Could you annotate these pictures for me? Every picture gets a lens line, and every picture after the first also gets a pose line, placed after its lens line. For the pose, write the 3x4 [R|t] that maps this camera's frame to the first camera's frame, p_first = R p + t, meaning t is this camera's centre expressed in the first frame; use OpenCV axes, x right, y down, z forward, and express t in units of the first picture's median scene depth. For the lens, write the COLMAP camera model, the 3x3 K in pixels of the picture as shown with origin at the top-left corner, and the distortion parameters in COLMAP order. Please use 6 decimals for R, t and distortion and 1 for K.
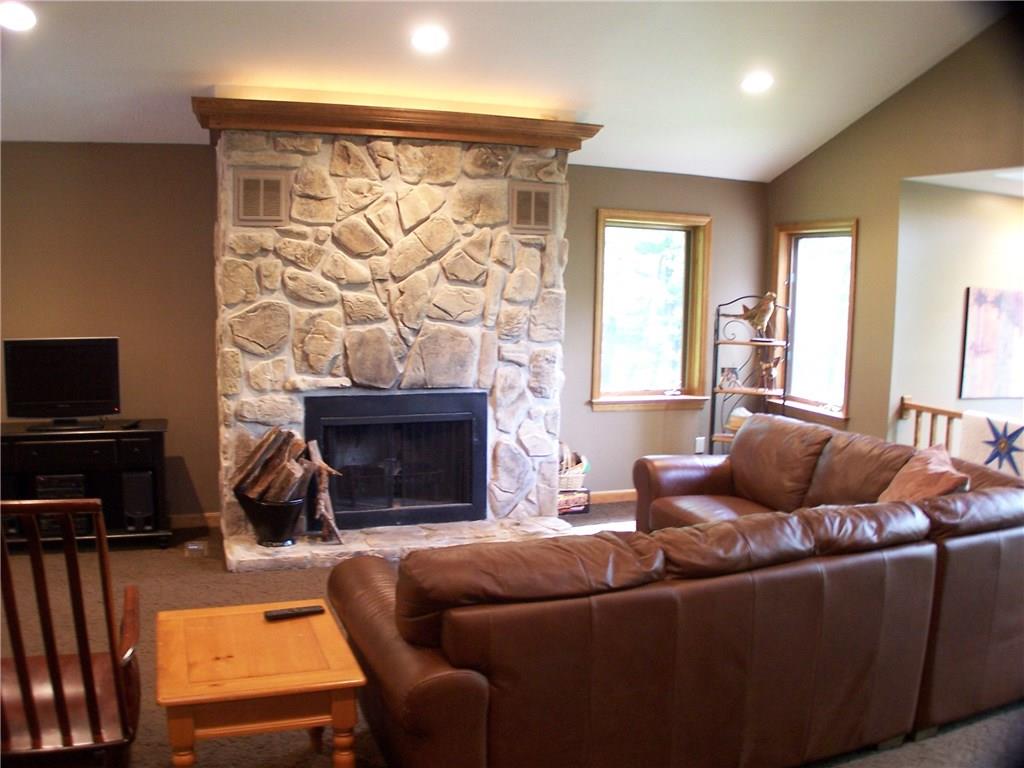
lens RADIAL K [[889.4, 0, 509.1], [0, 889.4, 388.1], [0, 0, 1]] dist [-0.231528, 0.091034]
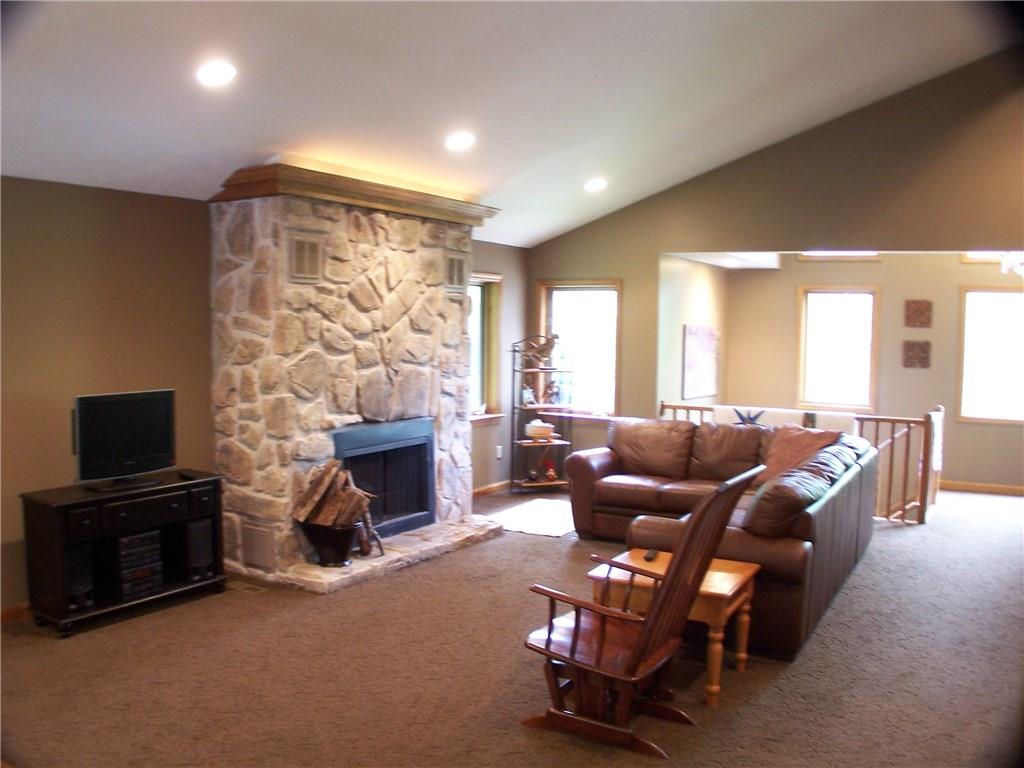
lens RADIAL K [[889.4, 0, 509.4], [0, 889.4, 388.9], [0, 0, 1]] dist [-0.231528, 0.091034]
pose [[0.780923, -0.056125, 0.622101, -0.760268], [0.079370, 0.996798, -0.009704, -0.018666], [-0.619564, 0.056954, 0.782877, -0.037917]]
